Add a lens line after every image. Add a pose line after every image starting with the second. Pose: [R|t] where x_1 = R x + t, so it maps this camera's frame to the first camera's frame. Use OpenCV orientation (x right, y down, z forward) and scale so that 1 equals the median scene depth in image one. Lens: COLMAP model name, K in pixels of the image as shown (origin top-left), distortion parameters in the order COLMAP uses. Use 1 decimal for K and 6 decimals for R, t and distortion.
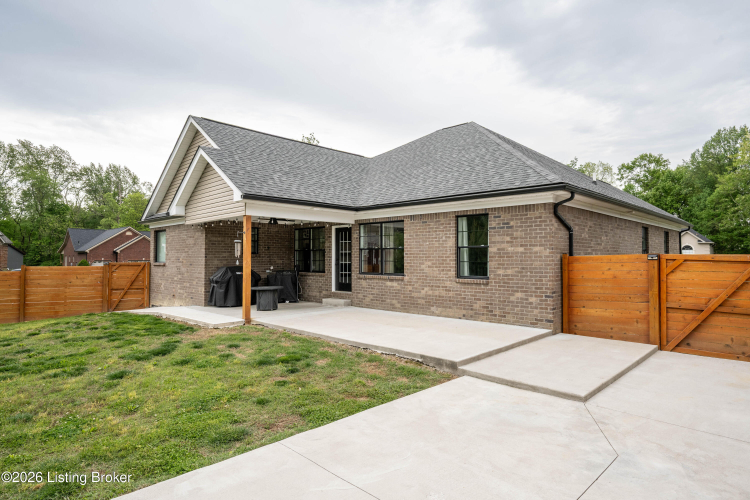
lens RADIAL K [[444.4, 0, 369.7], [0, 444.4, 248.7], [0, 0, 1]] dist [-0.001994, 0.000019]
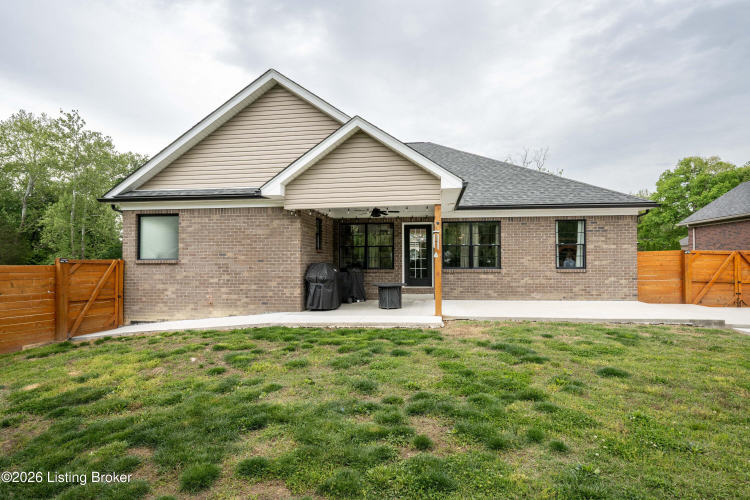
lens RADIAL K [[398.0, 0, 368.8], [0, 398.0, 262.5], [0, 0, 1]] dist [-0.004792, 0.000089]
pose [[0.773741, -0.001900, 0.633499, -0.781130], [-0.008758, 0.999868, 0.013696, 0.030515], [-0.633441, -0.016145, 0.773622, 0.378870]]
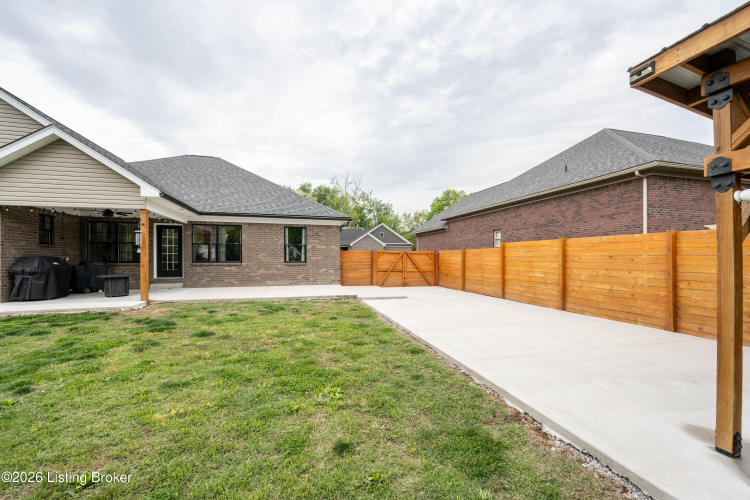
lens RADIAL K [[323.2, 0, 383.5], [0, 323.2, 258.6], [0, 0, 1]] dist [-0.002167, -0.001311]
pose [[0.460861, 0.001103, 0.887472, -0.618564], [-0.019303, 0.999775, 0.008782, 0.026726], [-0.887263, -0.021178, 0.460778, 0.062969]]
